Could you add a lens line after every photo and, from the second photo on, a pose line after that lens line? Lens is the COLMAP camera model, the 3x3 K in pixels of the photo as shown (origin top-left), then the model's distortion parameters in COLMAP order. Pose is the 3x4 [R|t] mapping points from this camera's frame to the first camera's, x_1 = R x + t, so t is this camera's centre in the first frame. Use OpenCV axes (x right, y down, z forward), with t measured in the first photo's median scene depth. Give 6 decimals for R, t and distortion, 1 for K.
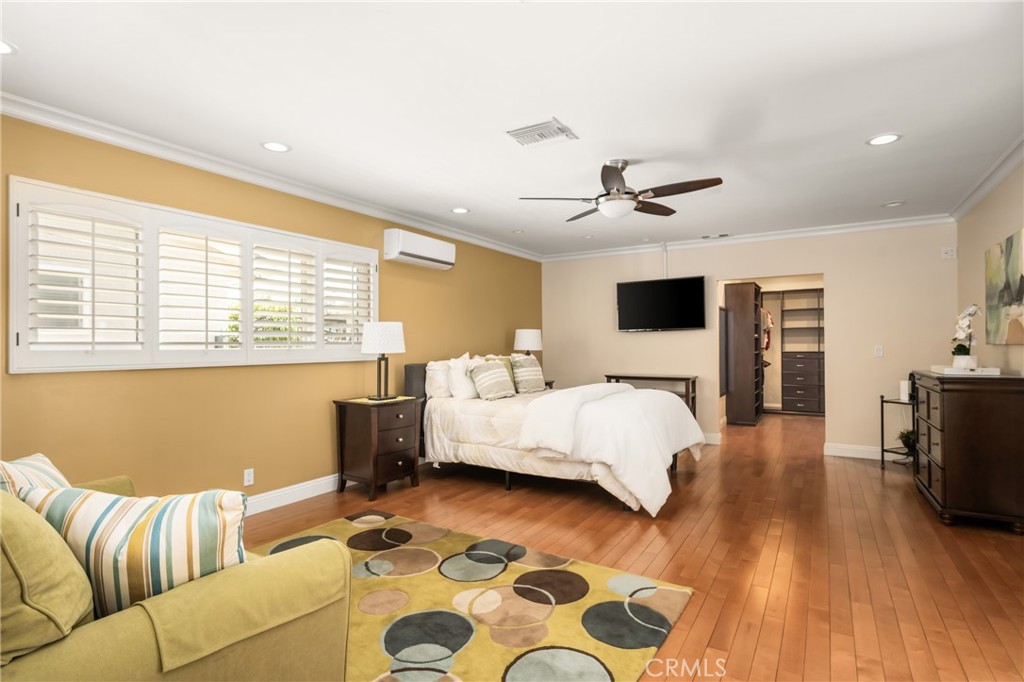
lens RADIAL K [[518.7, 0, 515.7], [0, 518.7, 342.6], [0, 0, 1]] dist [0.005736, 0.001593]
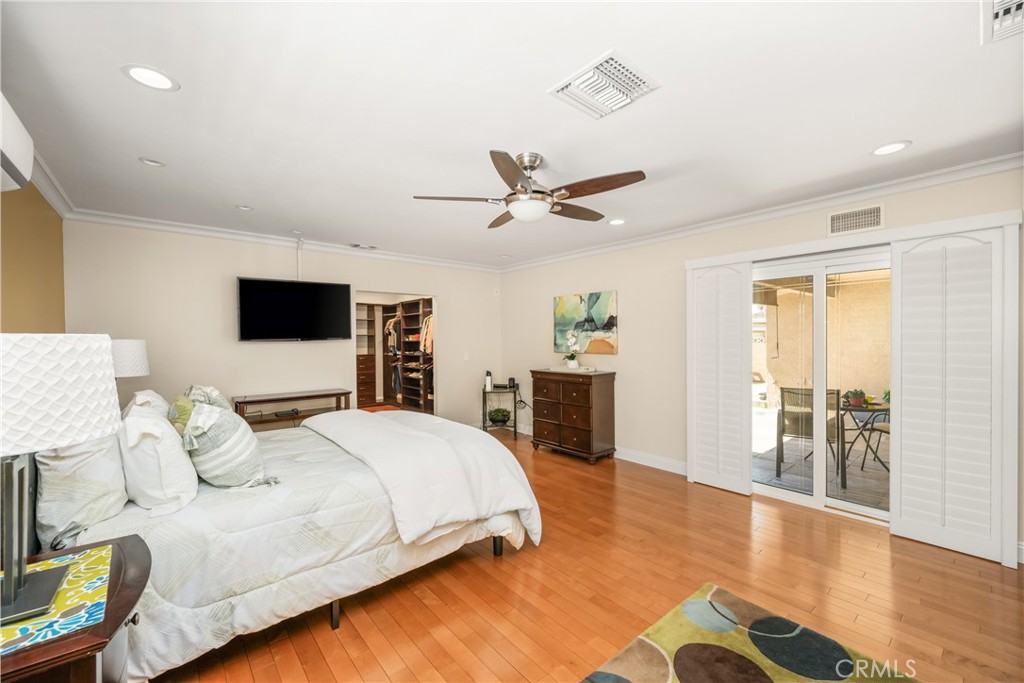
lens RADIAL K [[411.6, 0, 514.6], [0, 411.6, 342.6], [0, 0, 1]] dist [0.000863, -0.000046]
pose [[0.315672, -0.007297, 0.948840, -0.394560], [0.002518, 0.999973, 0.006852, -0.036374], [-0.948865, 0.000226, 0.315682, 0.684069]]
